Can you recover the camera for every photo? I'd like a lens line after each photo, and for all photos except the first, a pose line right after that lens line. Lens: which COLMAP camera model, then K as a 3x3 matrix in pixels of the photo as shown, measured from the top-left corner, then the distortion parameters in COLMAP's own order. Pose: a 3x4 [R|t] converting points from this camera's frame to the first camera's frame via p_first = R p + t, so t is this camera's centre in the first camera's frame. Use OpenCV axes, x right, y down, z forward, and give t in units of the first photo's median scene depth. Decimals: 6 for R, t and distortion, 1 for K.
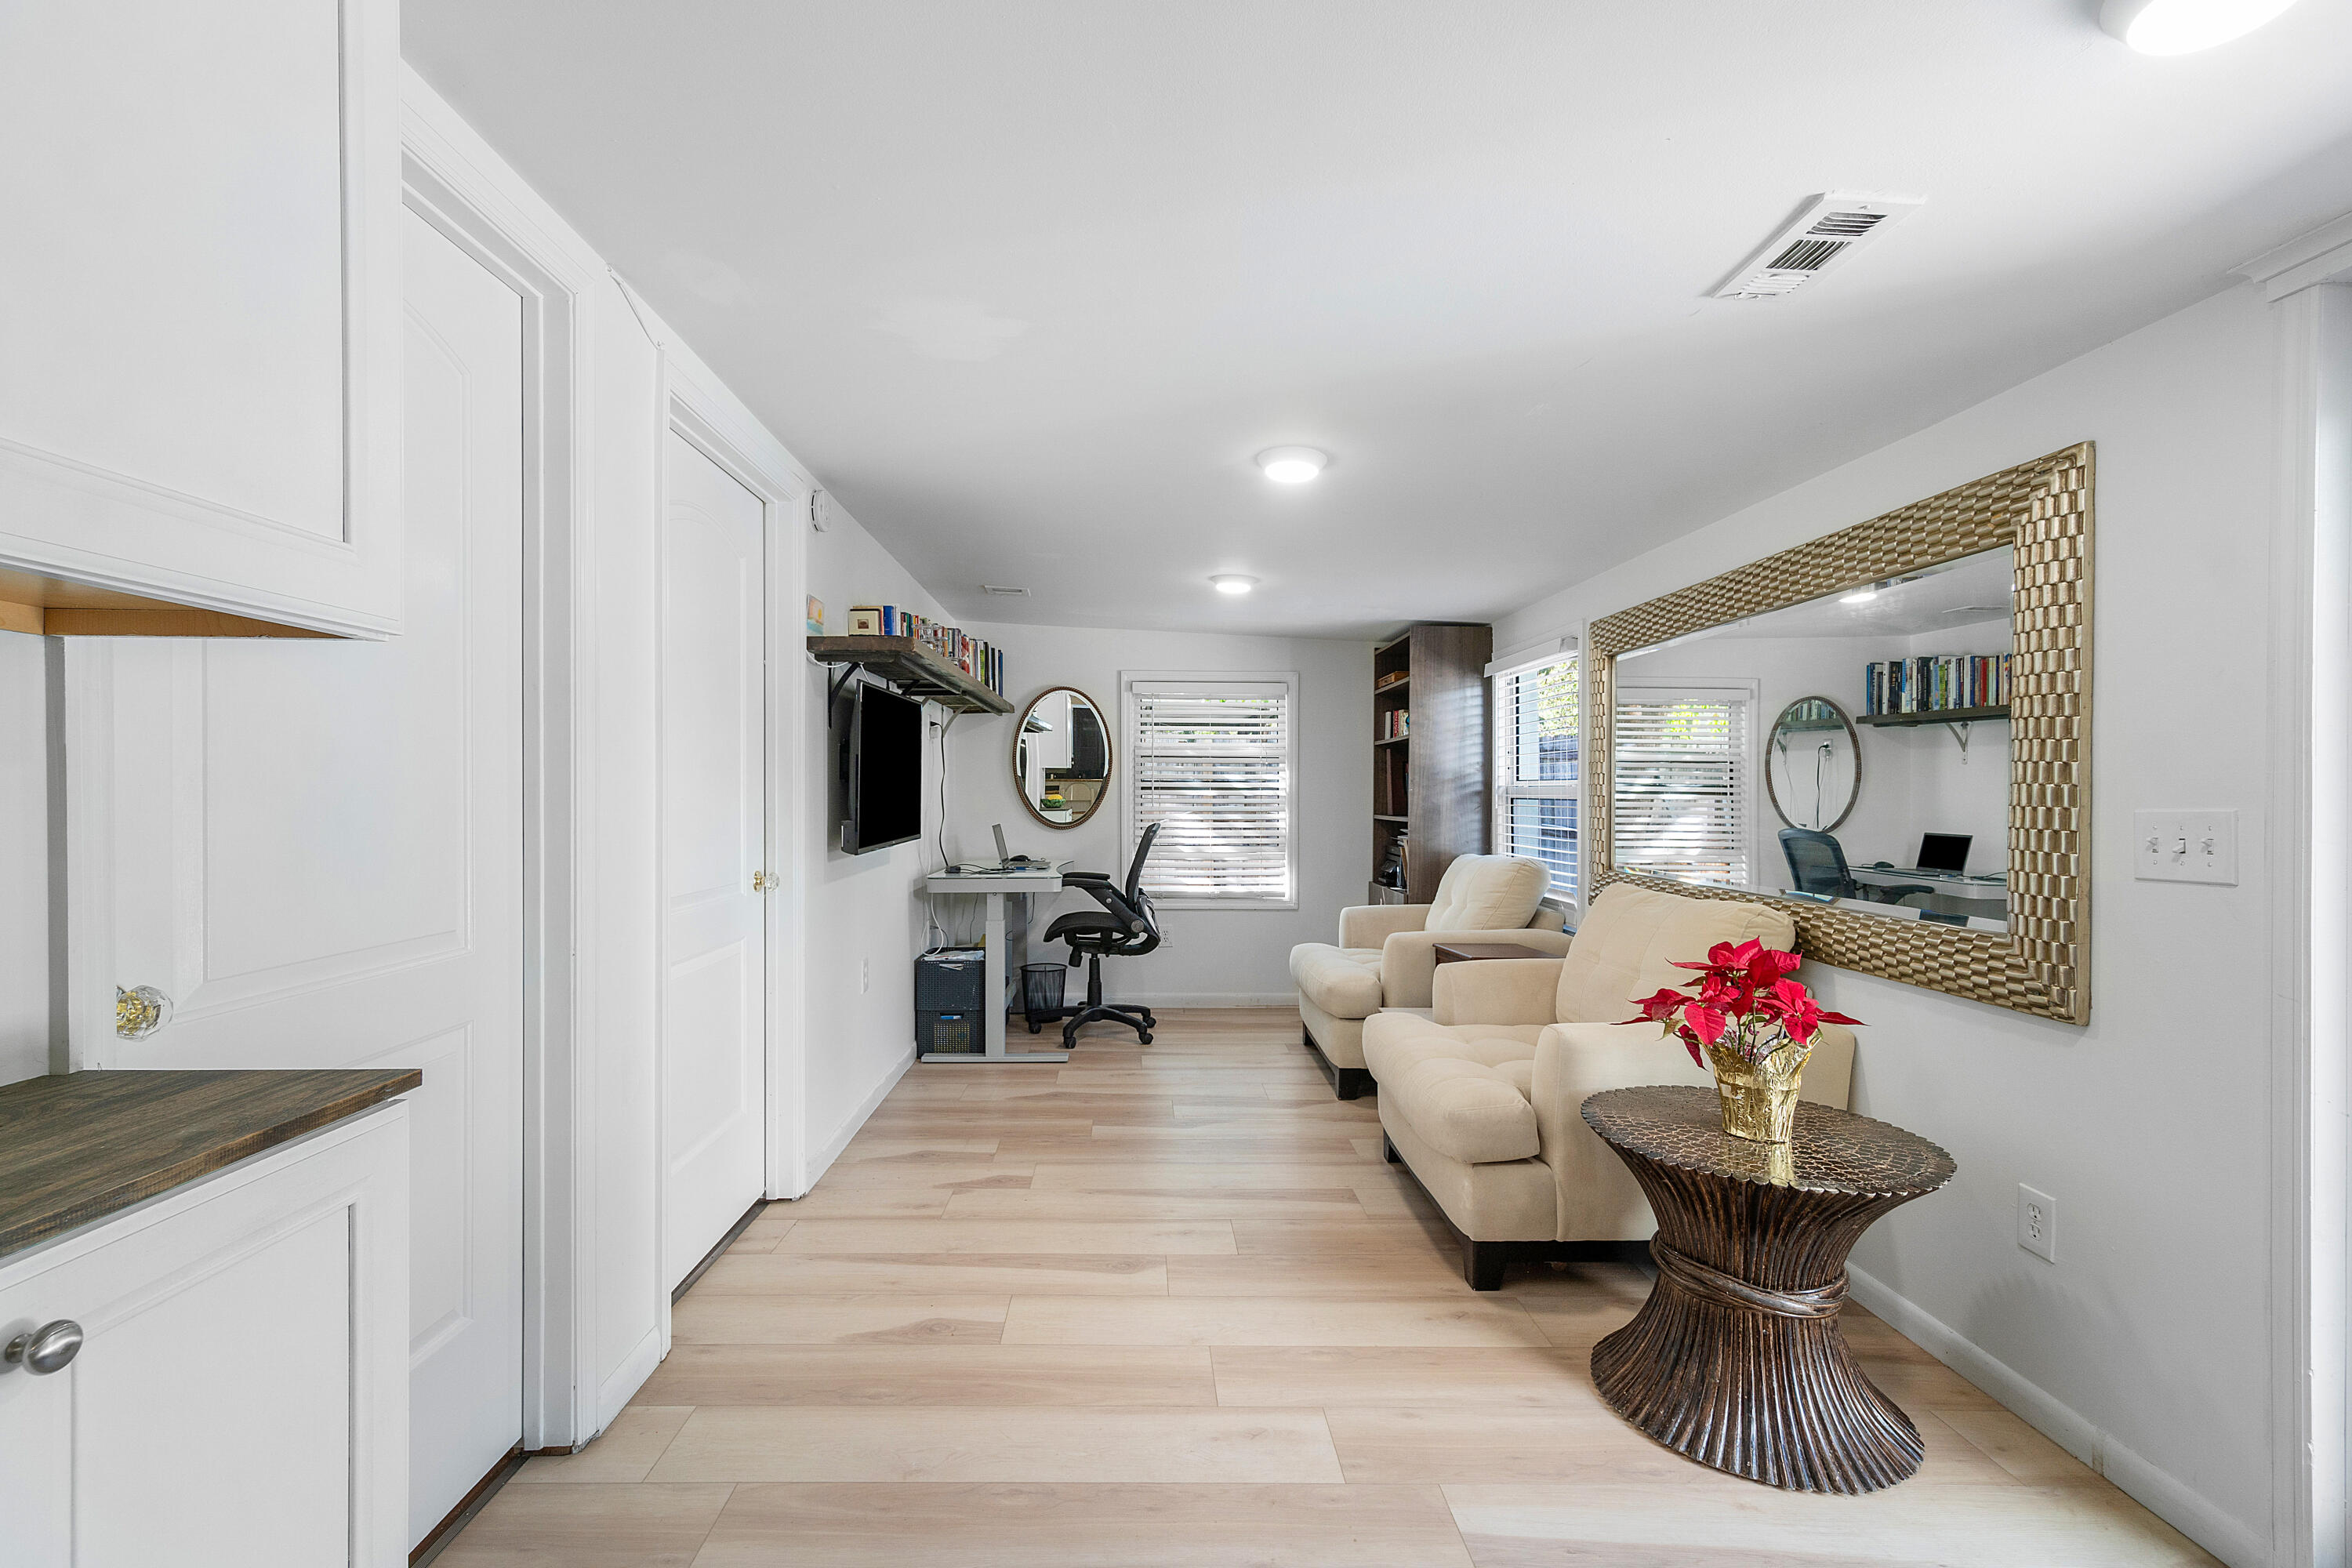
lens RADIAL K [[1023.0, 0, 1167.0], [0, 1023.0, 795.4], [0, 0, 1]] dist [0.000189, 0.000379]
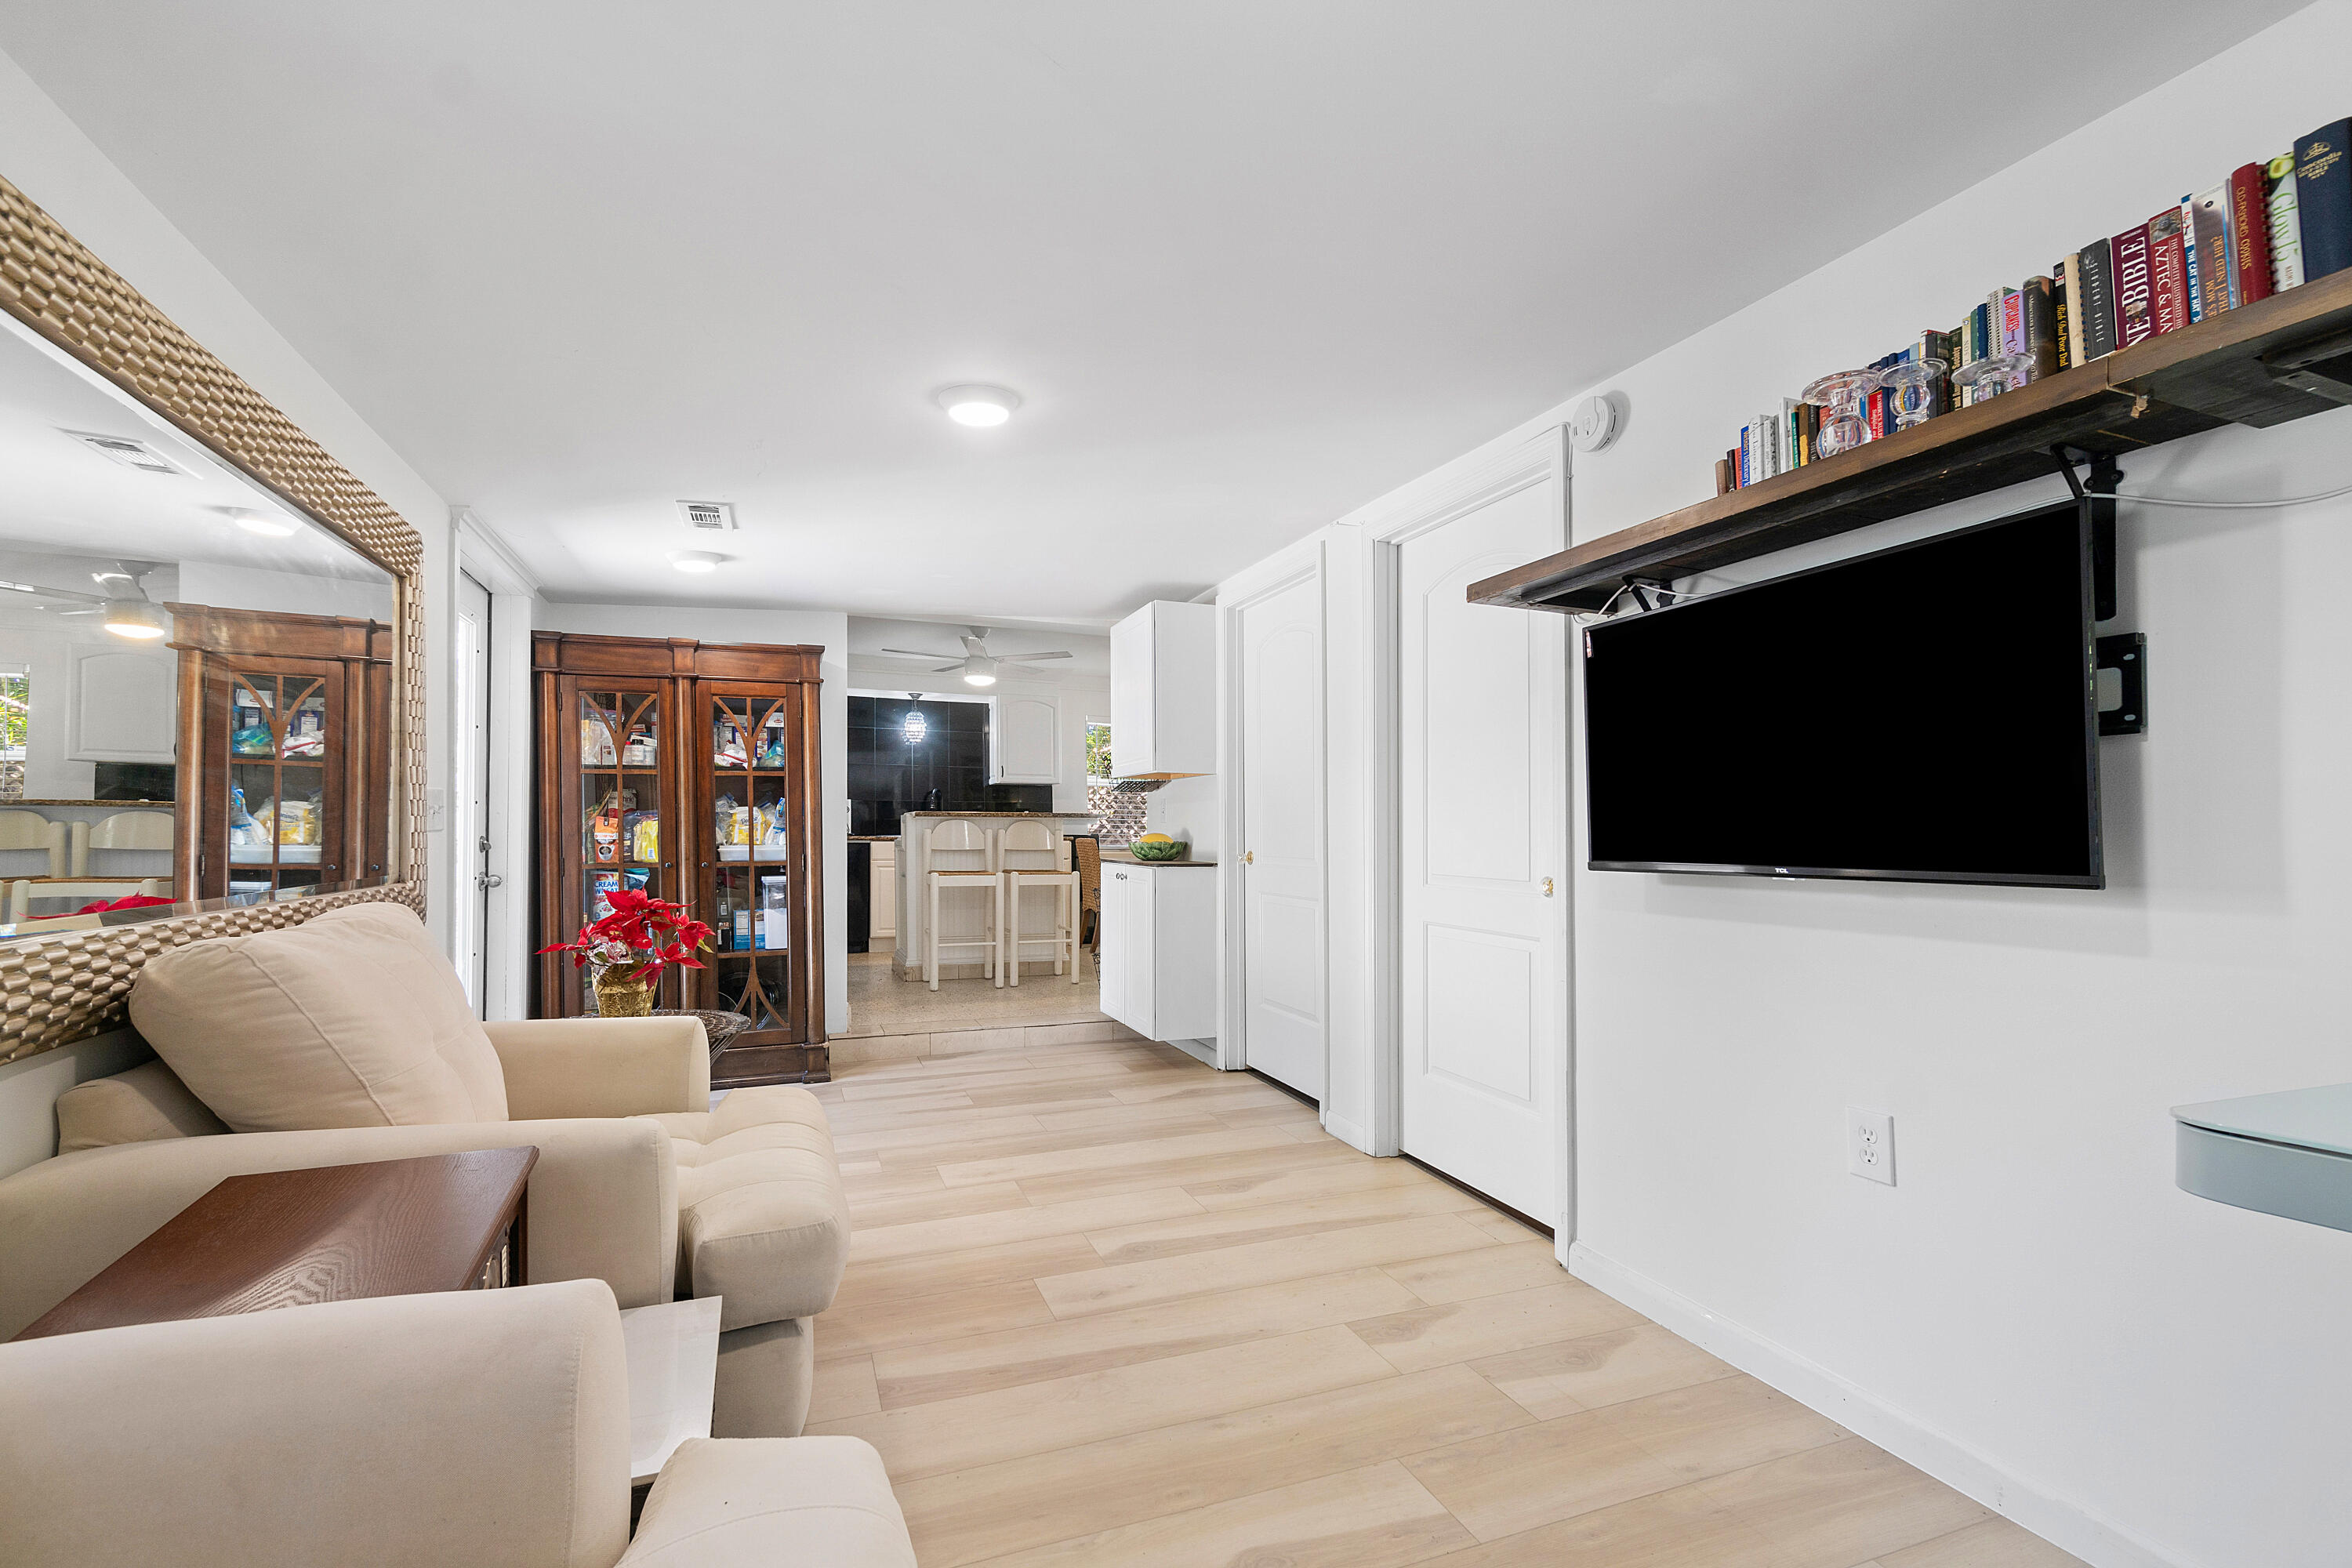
lens RADIAL K [[1023.0, 0, 1167.0], [0, 1023.0, 795.4], [0, 0, 1]] dist [0.000189, 0.000379]
pose [[-0.943074, -0.016235, -0.332188, 0.214160], [-0.005794, 0.999458, -0.032397, 0.033059], [0.332534, -0.028628, -0.942657, 1.533639]]
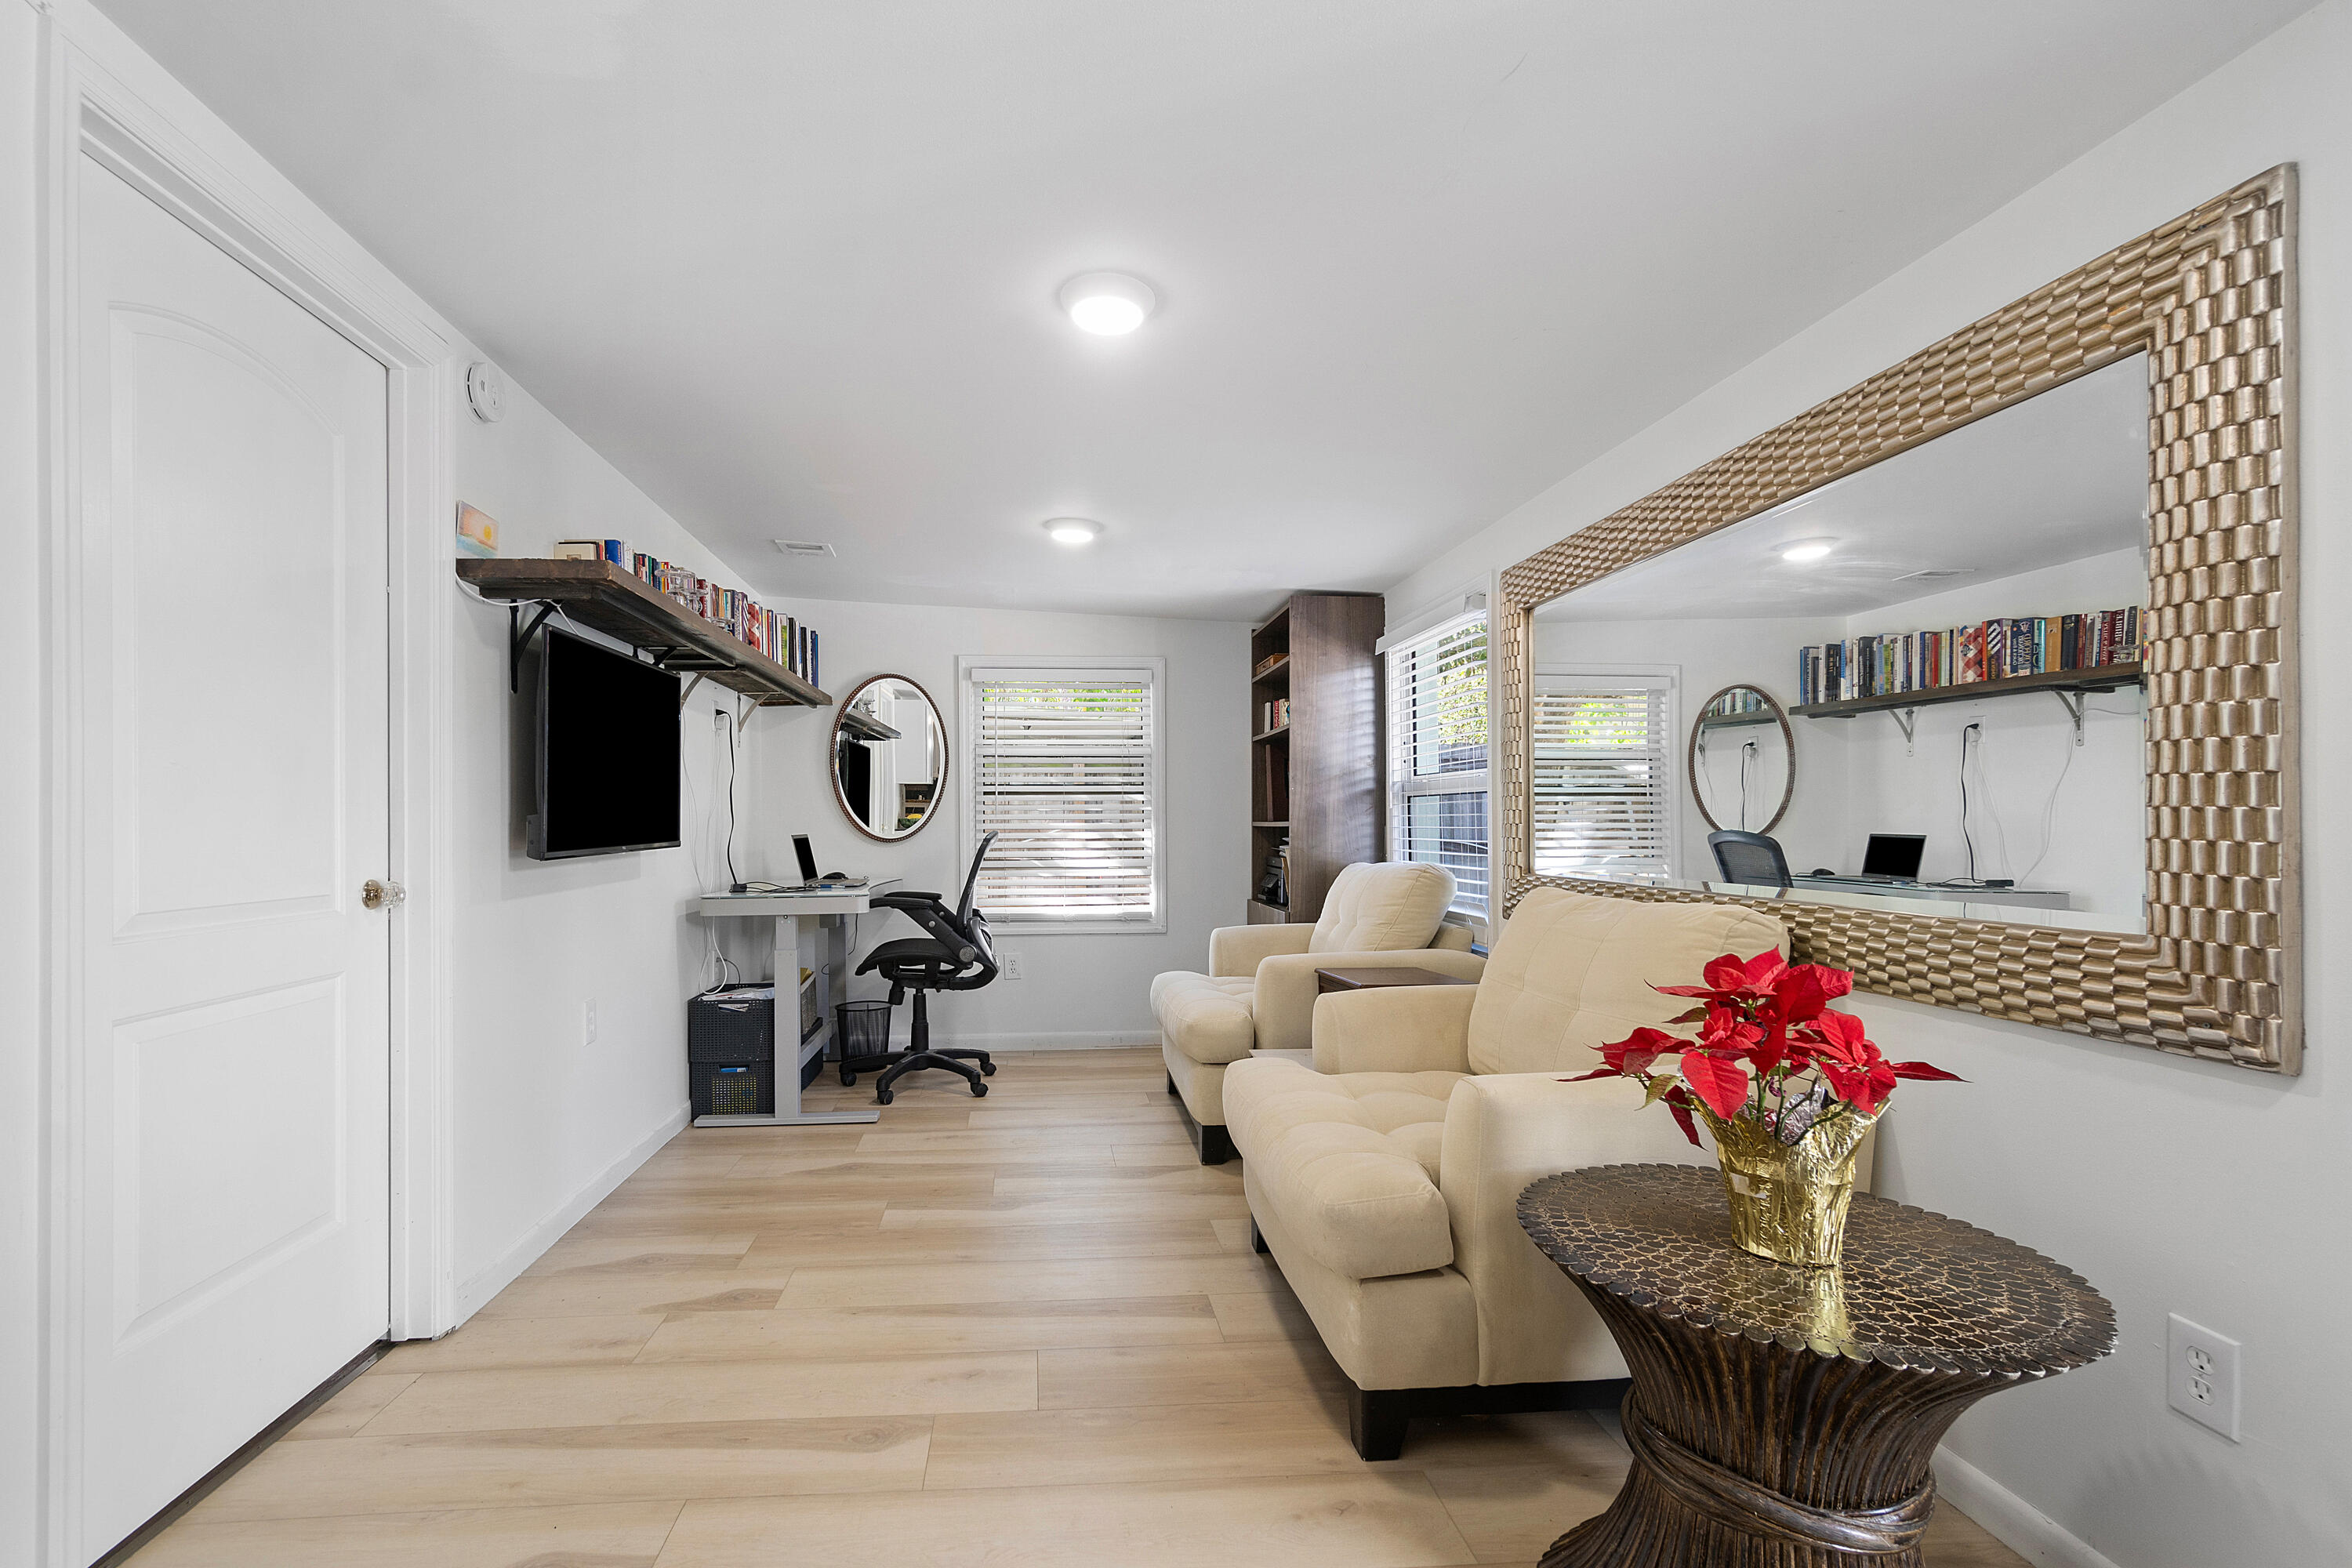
lens RADIAL K [[1046.4, 0, 1130.4], [0, 1046.4, 814.6], [0, 0, 1]] dist [0.002439, 0.000461]
pose [[0.997811, -0.005953, 0.065867, 0.069670], [0.006579, 0.999935, -0.009294, 0.034066], [-0.065807, 0.009707, 0.997785, 0.210216]]
